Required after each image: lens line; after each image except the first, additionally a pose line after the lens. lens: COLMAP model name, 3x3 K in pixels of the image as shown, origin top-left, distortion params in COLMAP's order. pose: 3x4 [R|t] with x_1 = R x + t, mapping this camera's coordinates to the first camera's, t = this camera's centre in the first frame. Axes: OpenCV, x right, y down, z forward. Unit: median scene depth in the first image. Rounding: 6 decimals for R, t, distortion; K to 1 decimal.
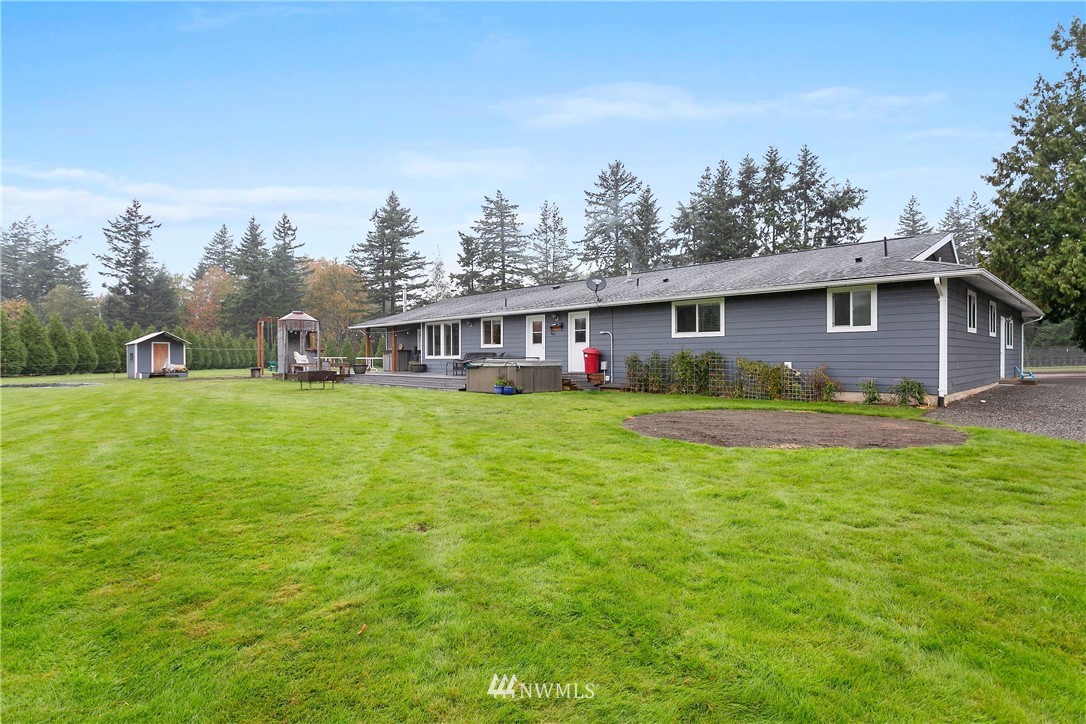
lens RADIAL K [[557.1, 0, 543.0], [0, 557.1, 362.0], [0, 0, 1]] dist [-0.000972, 0.000081]
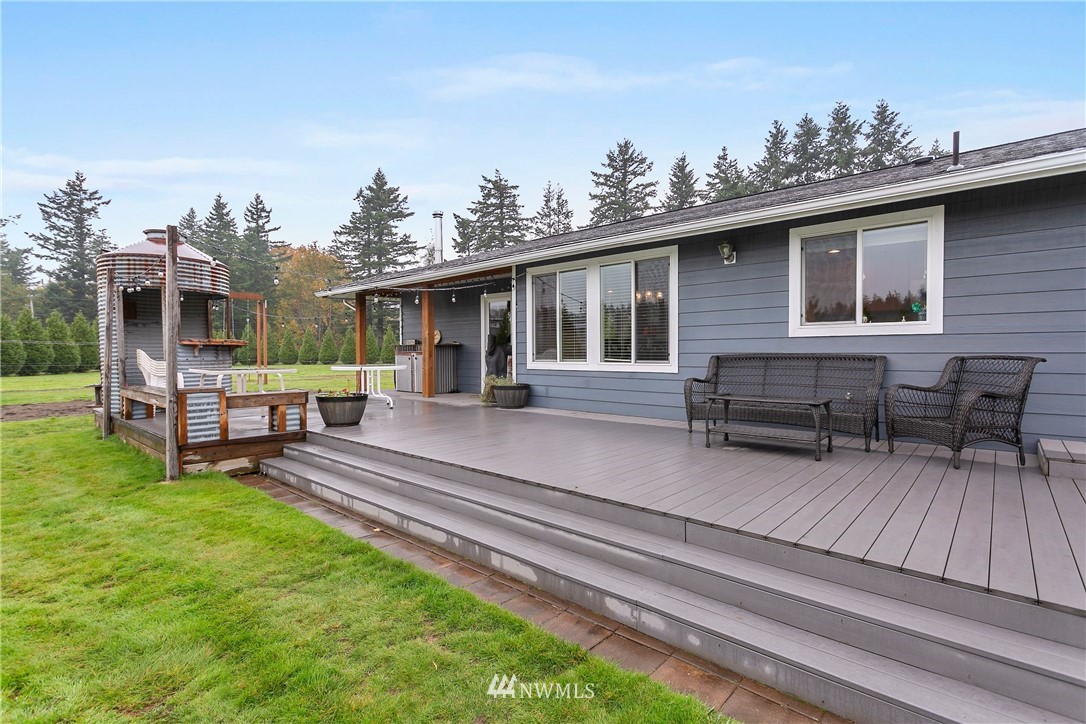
lens RADIAL K [[510.6, 0, 543.0], [0, 510.6, 362.0], [0, 0, 1]] dist [0.003933, 0.000258]
pose [[0.998534, -0.002846, 0.054046, -0.051593], [0.002095, 0.999901, 0.013944, -0.003444], [-0.054080, -0.013811, 0.998441, 0.157508]]
